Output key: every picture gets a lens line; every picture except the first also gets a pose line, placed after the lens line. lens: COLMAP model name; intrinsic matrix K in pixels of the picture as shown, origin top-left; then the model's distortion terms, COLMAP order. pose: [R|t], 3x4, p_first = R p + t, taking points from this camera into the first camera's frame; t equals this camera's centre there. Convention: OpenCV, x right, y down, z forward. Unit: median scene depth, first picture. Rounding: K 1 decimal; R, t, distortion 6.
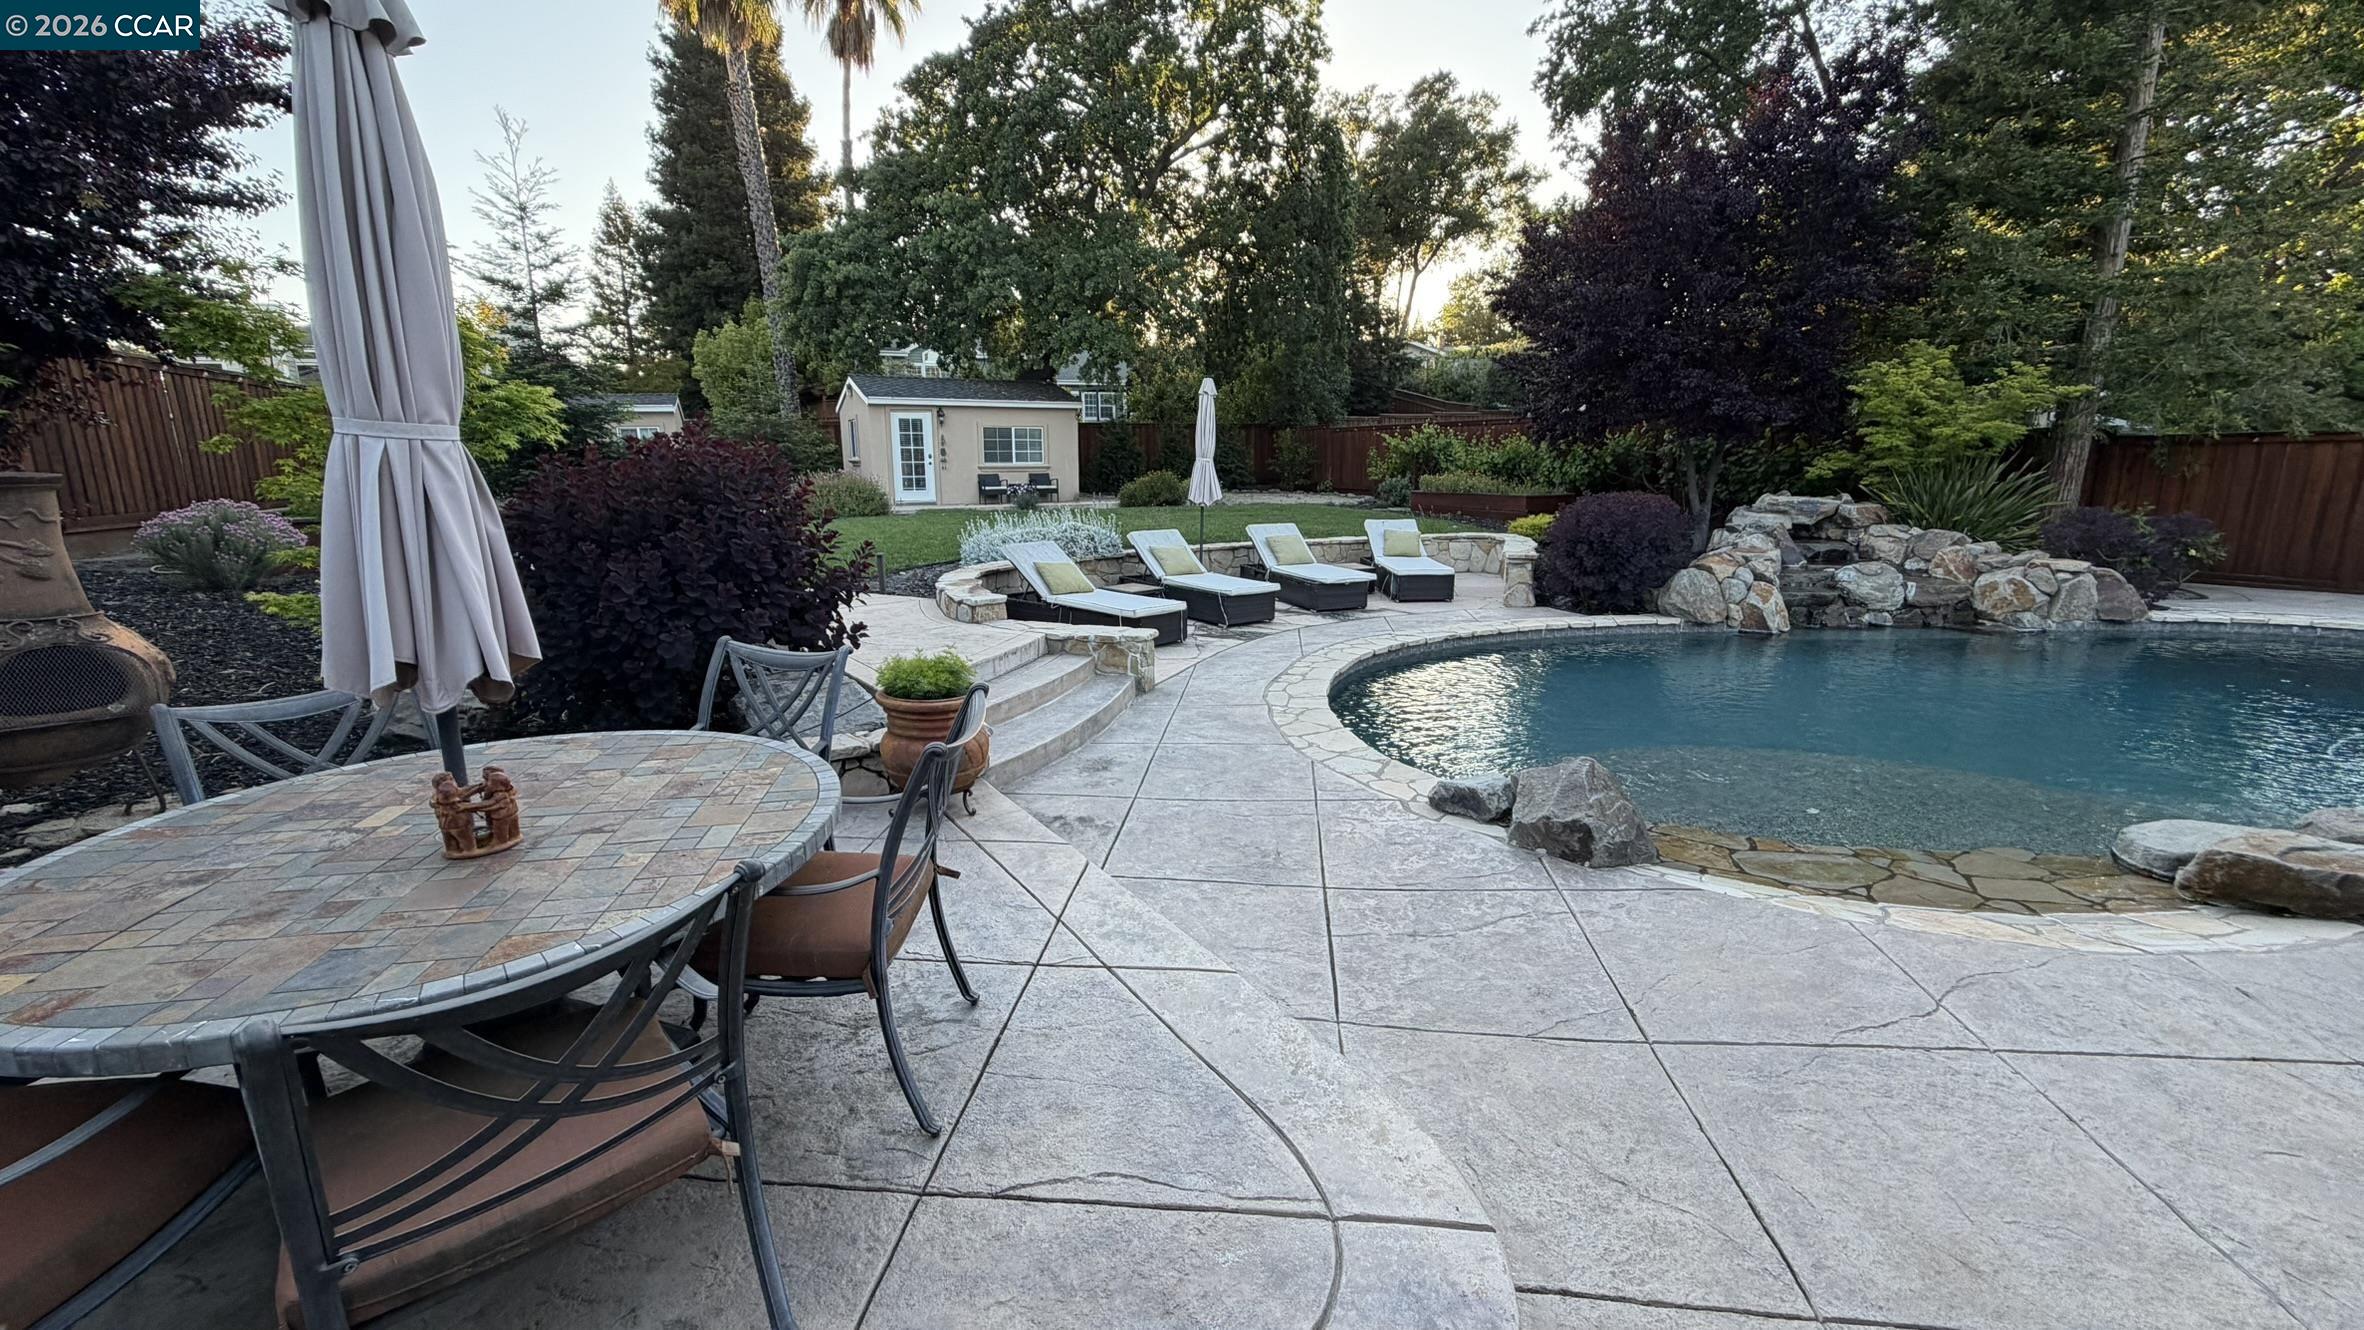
lens RADIAL K [[934.4, 0, 1172.0], [0, 934.4, 659.3], [0, 0, 1]] dist [-0.001772, 0.000215]
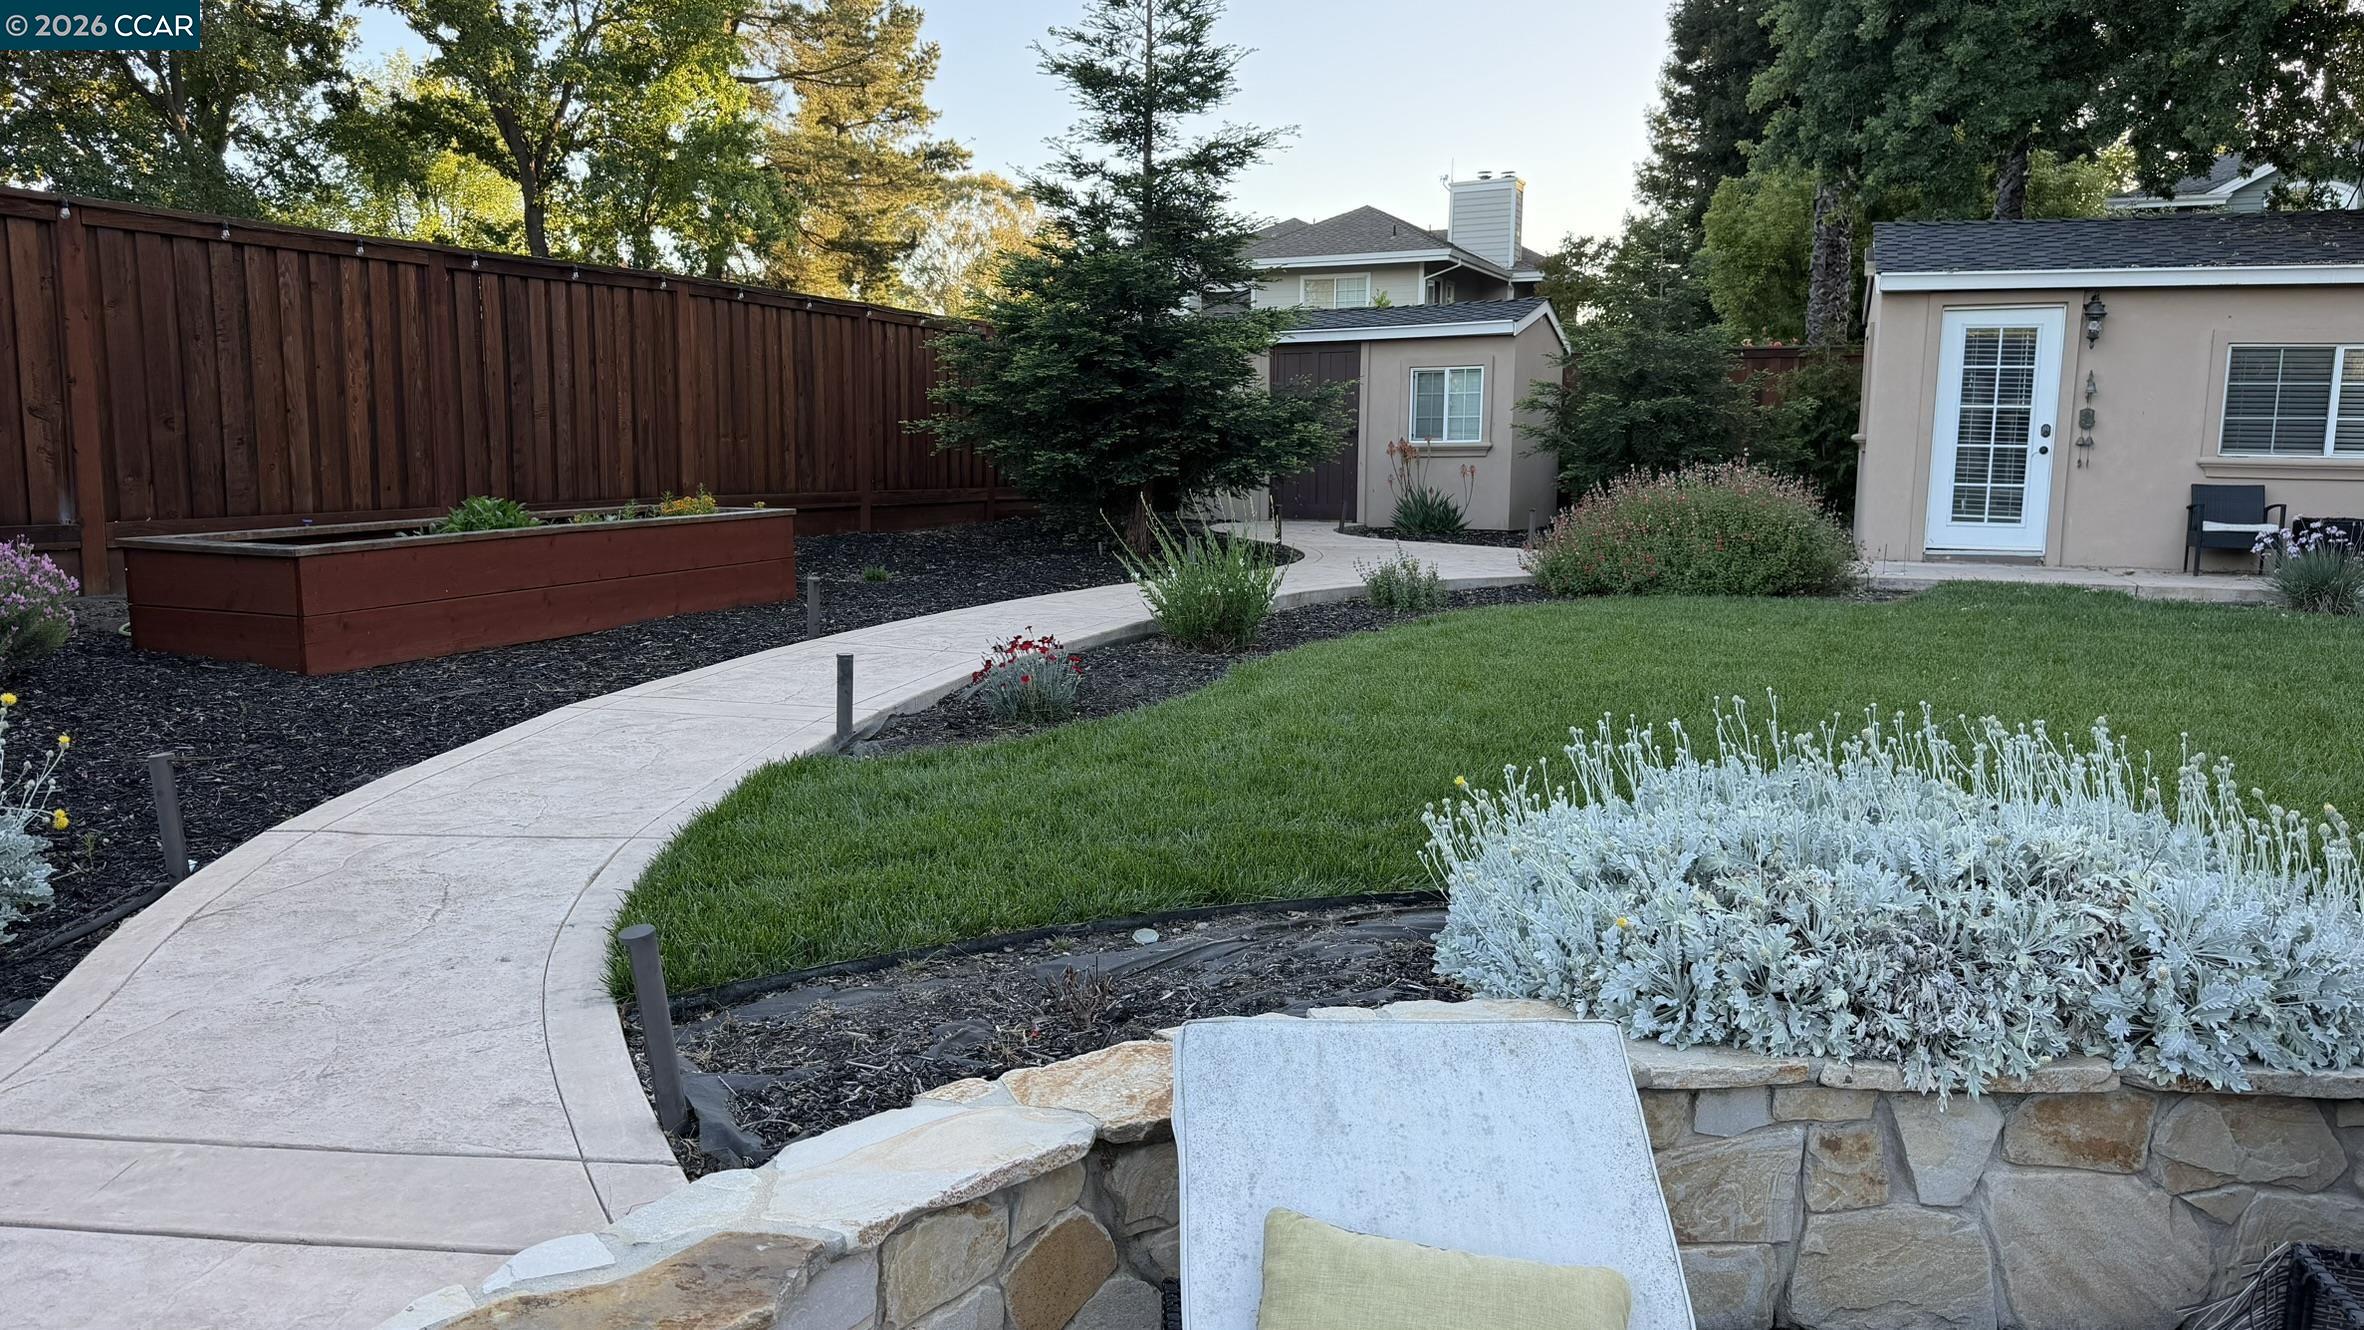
lens RADIAL K [[1646.3, 0, 1200.1], [0, 1646.3, 662.2], [0, 0, 1]] dist [0.121467, -0.183242]
pose [[0.668135, 0.115580, -0.735008, 0.009331], [-0.167950, 0.985793, 0.002346, -0.097111], [0.724837, 0.121877, 0.678054, 0.429918]]
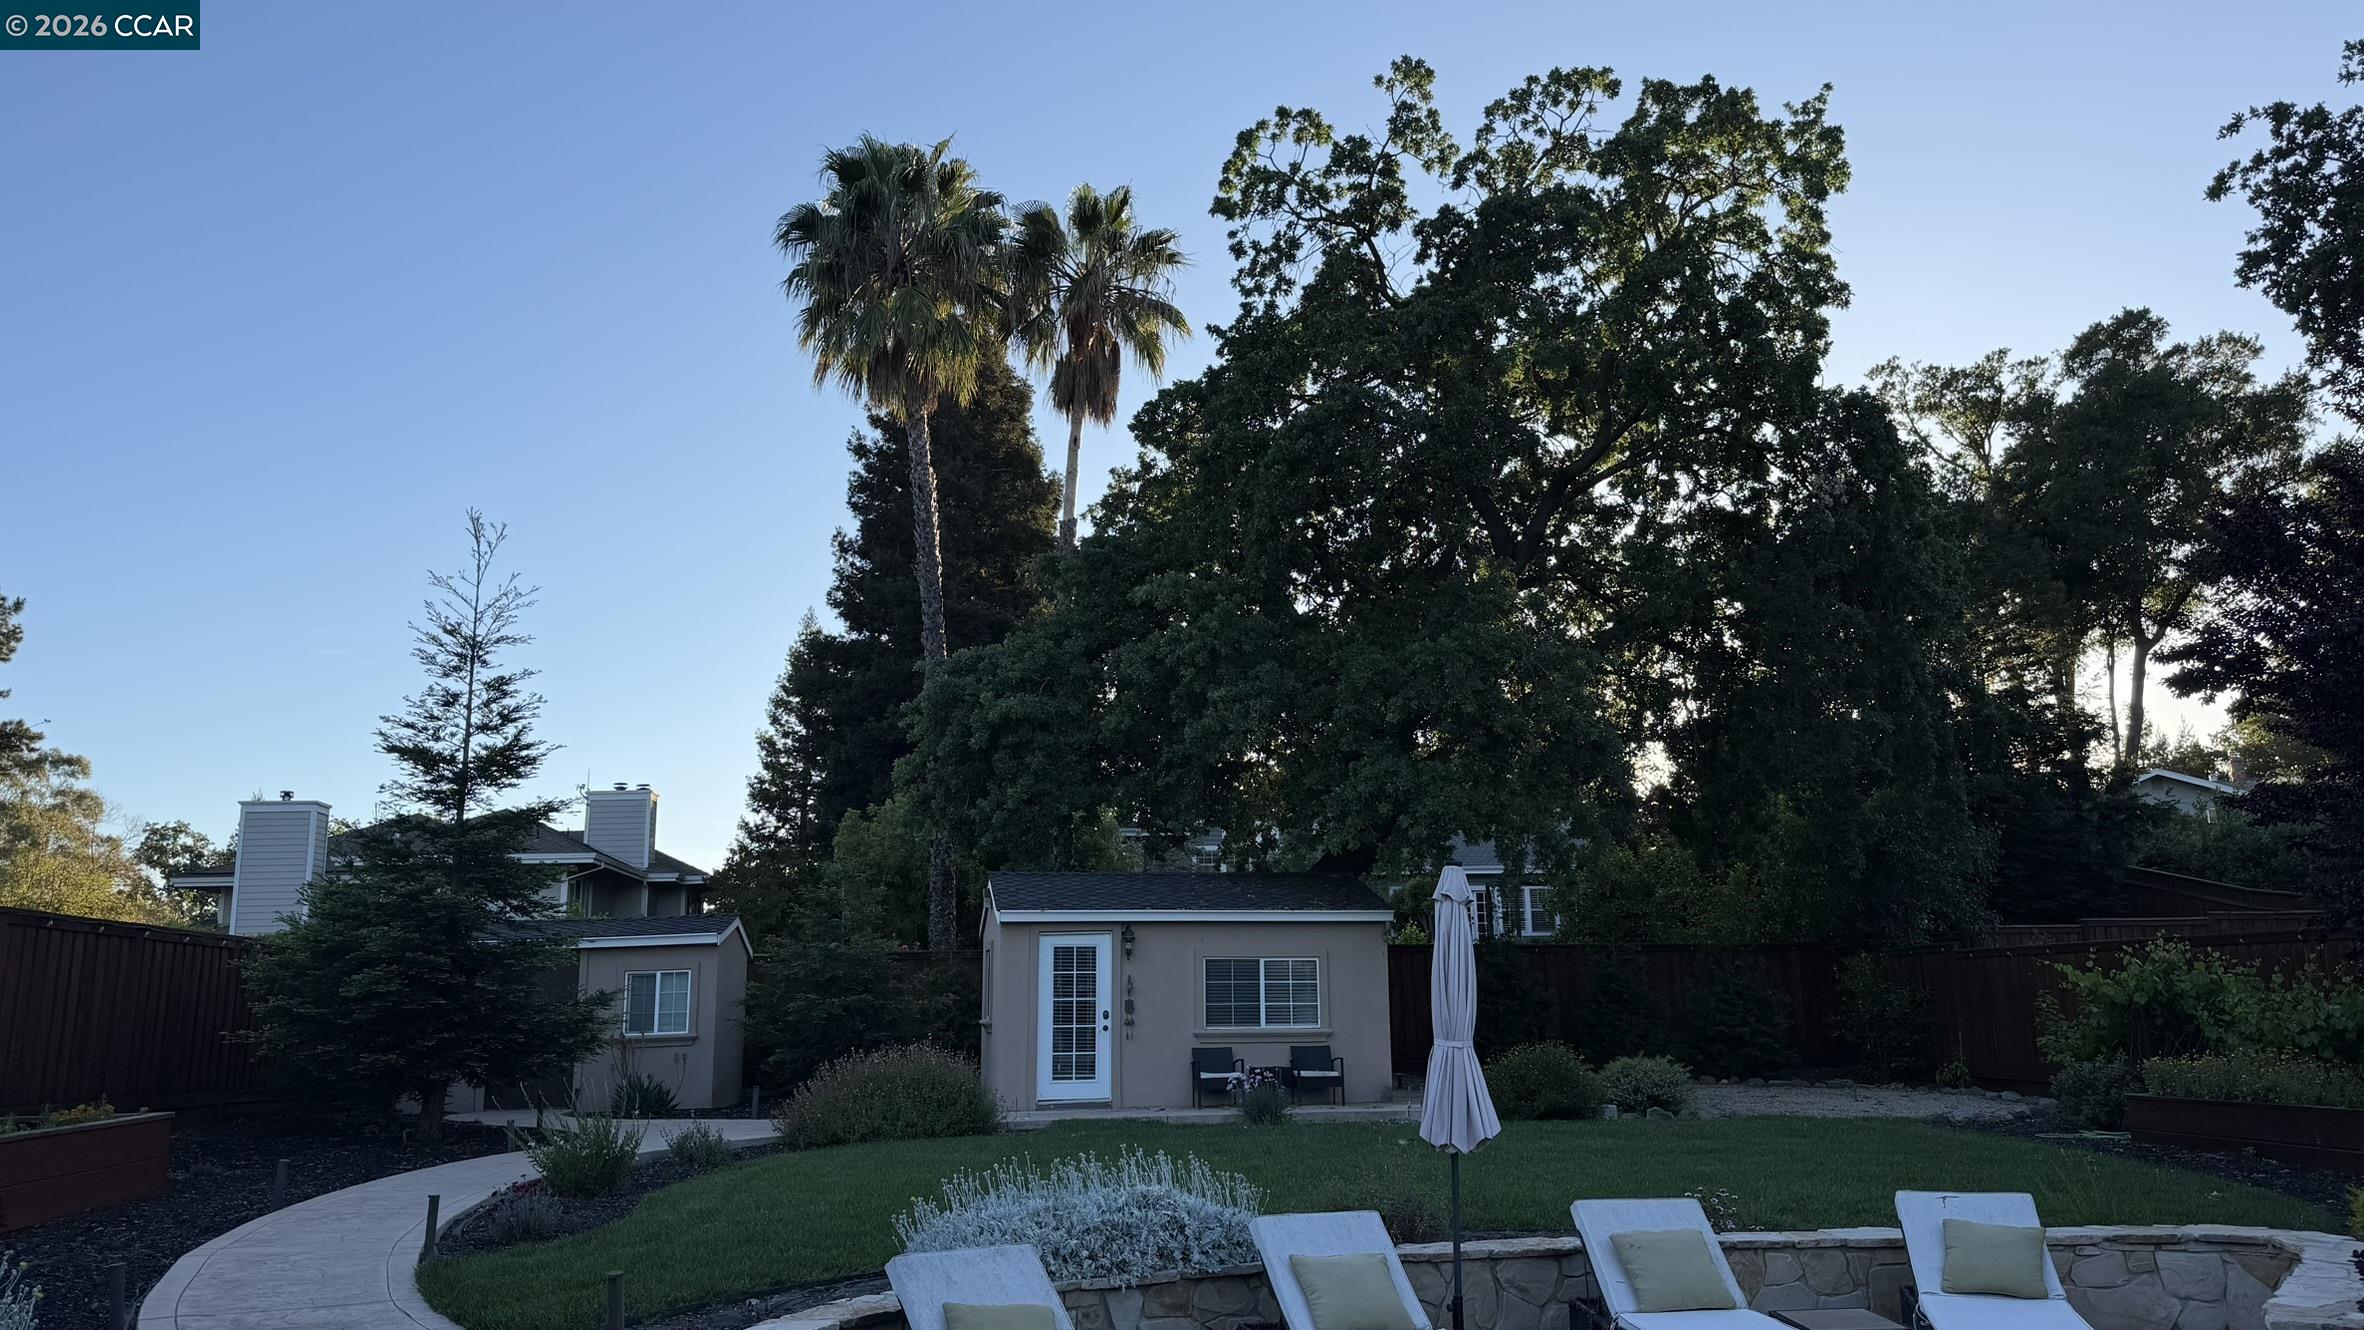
lens RADIAL K [[1630.8, 0, 1193.3], [0, 1630.8, 674.8], [0, 0, 1]] dist [0.124239, -0.174383]
pose [[0.952302, -0.067130, -0.297681, 0.107481], [-0.056046, 0.920433, -0.386861, -0.043420], [0.299965, 0.385093, 0.872768, 0.140675]]
